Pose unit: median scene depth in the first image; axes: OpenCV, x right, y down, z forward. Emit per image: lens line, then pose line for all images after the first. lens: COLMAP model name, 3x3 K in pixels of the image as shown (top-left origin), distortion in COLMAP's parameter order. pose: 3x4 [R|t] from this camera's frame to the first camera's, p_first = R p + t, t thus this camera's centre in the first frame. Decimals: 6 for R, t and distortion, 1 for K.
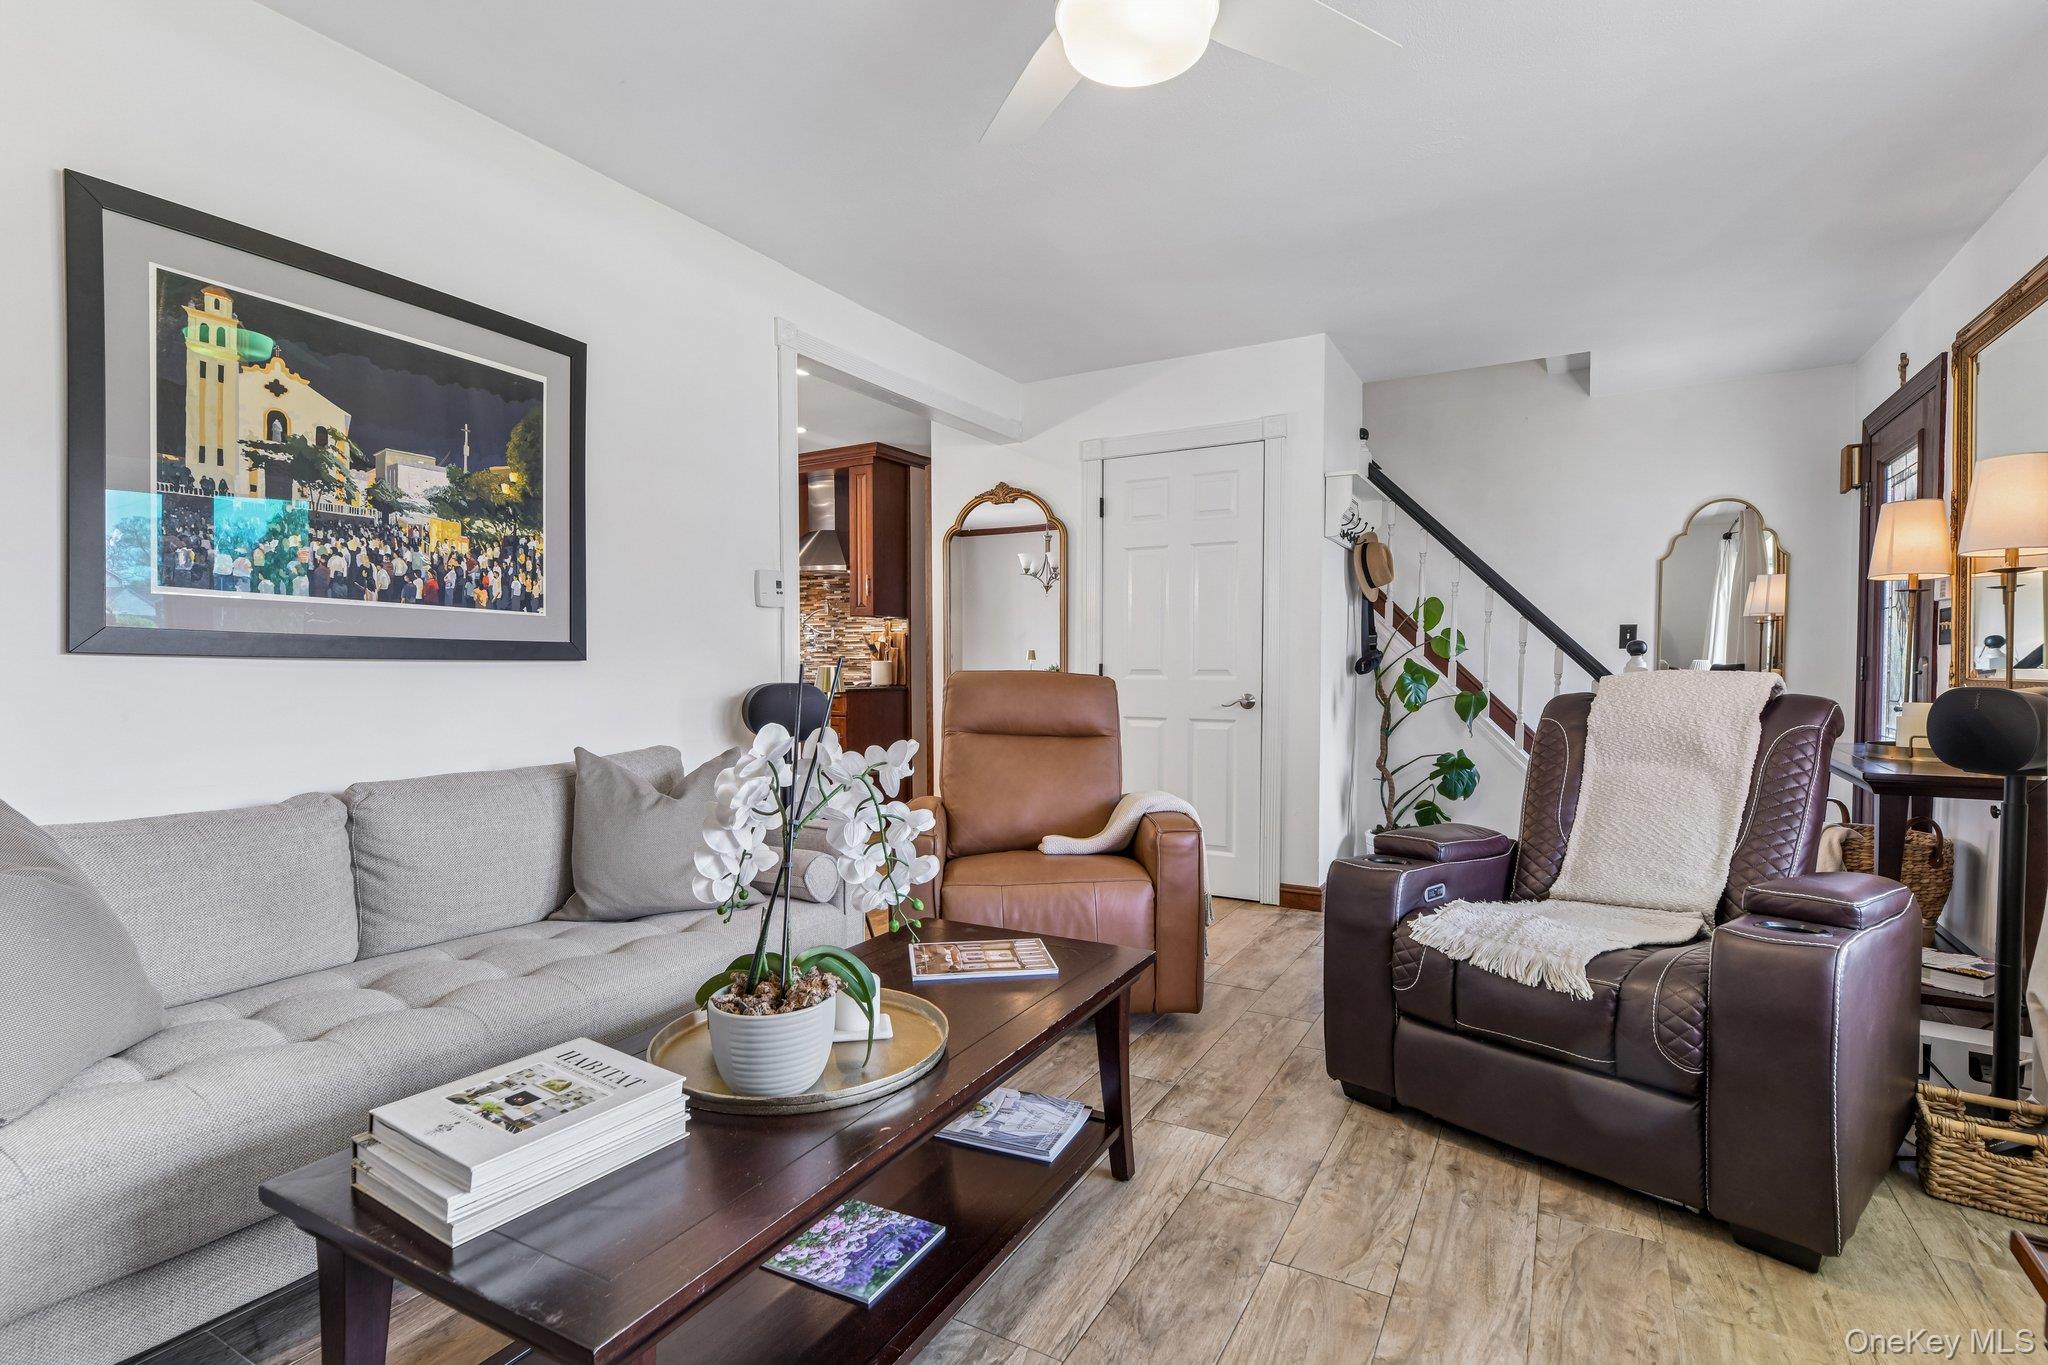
lens RADIAL K [[906.8, 0, 1011.9], [0, 906.8, 681.0], [0, 0, 1]] dist [-0.001221, -0.000293]
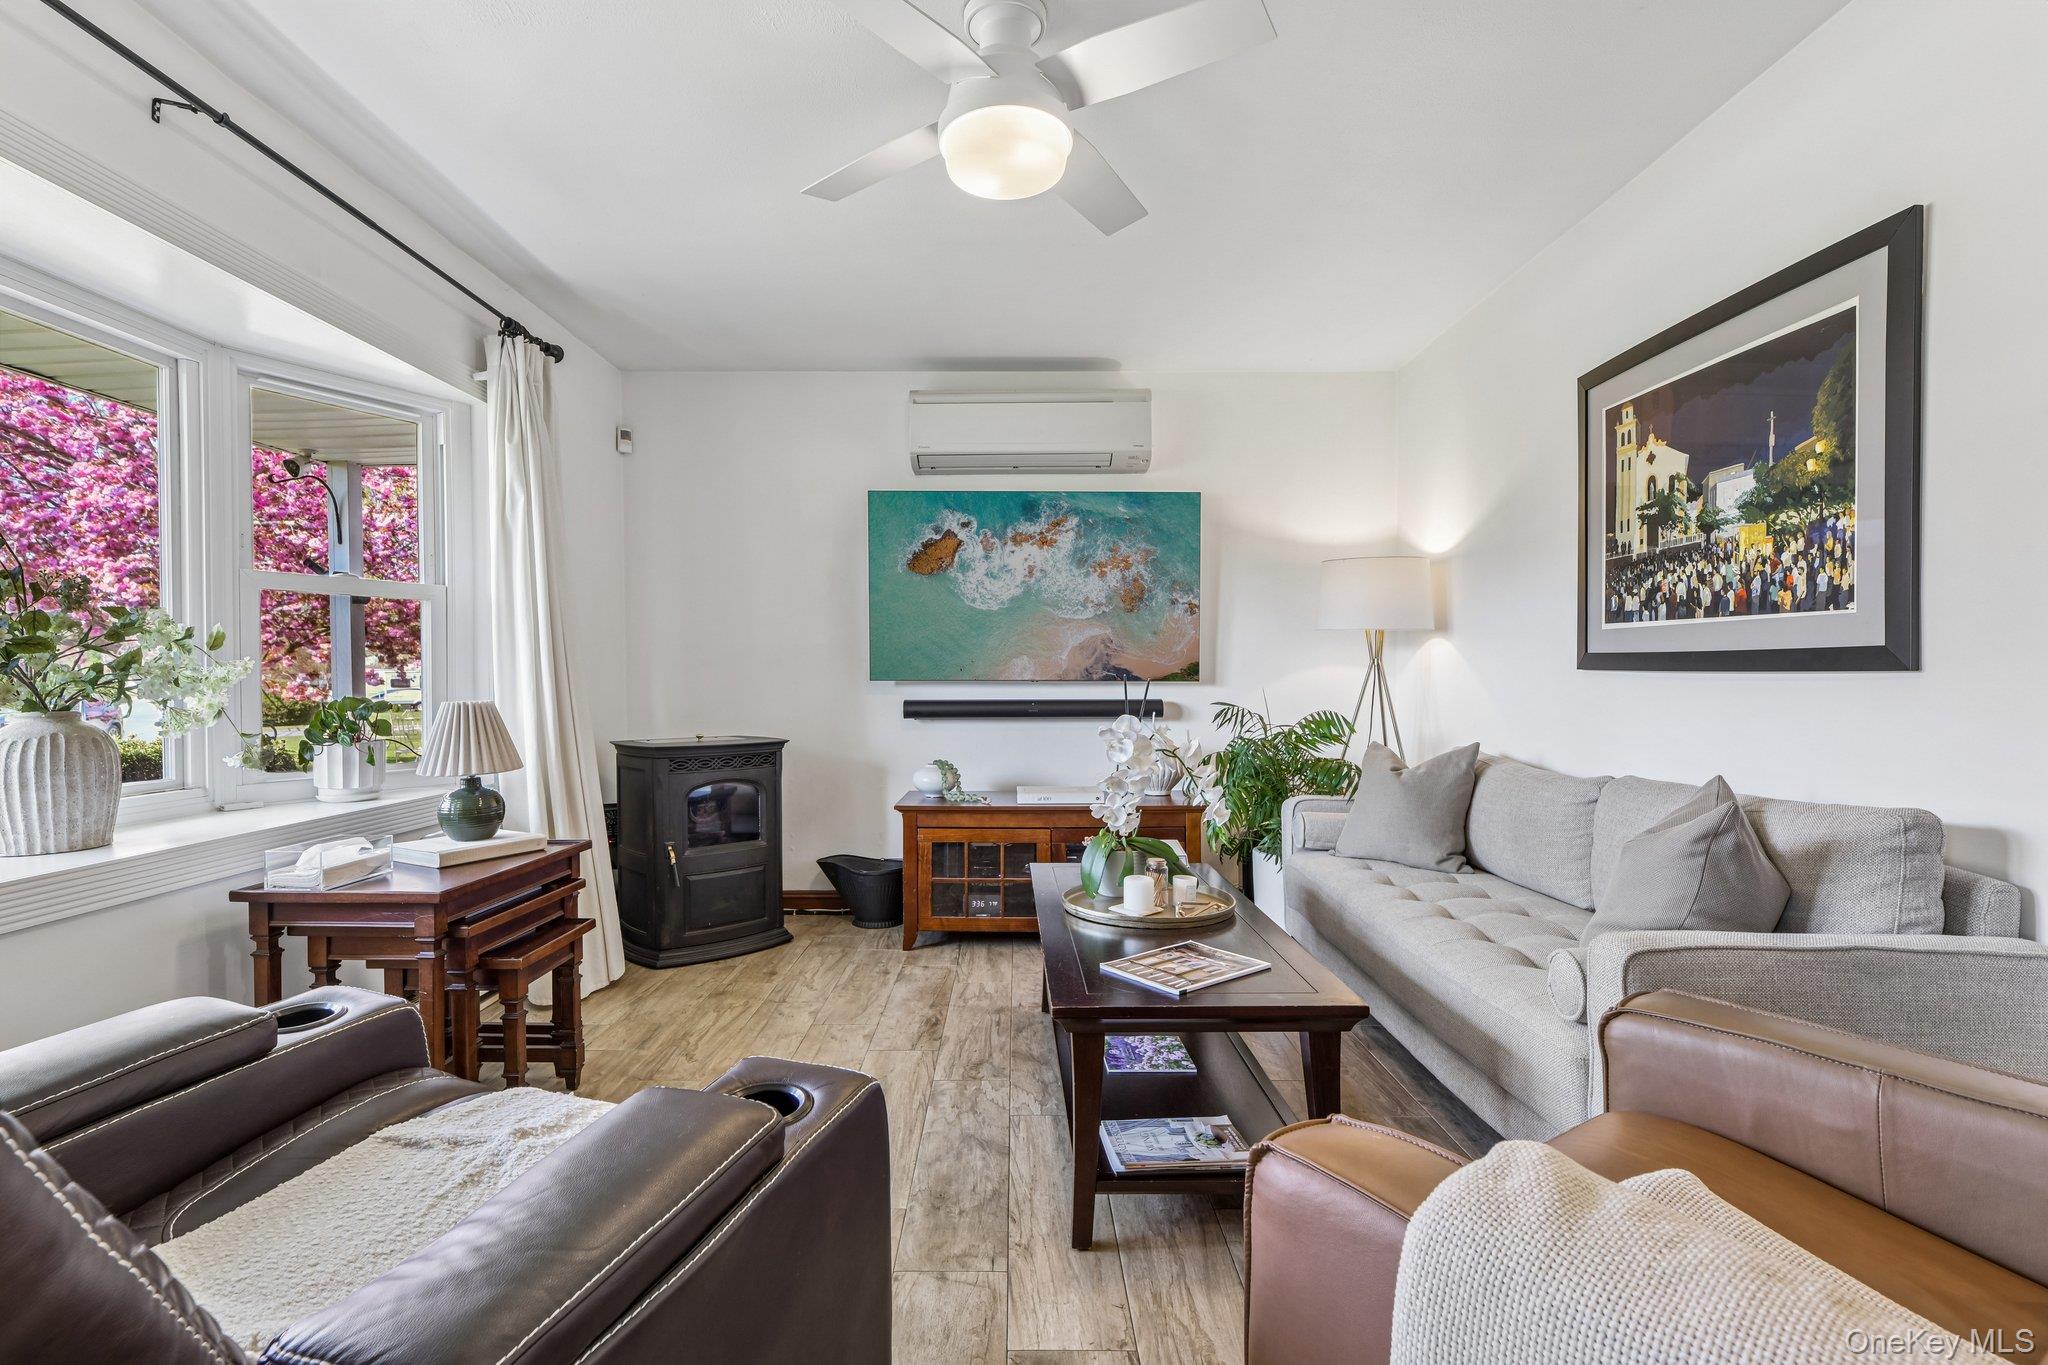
lens RADIAL K [[906.8, 0, 1011.9], [0, 906.8, 681.0], [0, 0, 1]] dist [-0.001221, -0.000293]
pose [[-0.852693, 0.005501, -0.522383, 0.559752], [-0.005433, 0.999797, 0.019397, -0.029288], [0.522384, 0.019378, -0.852490, 1.483447]]
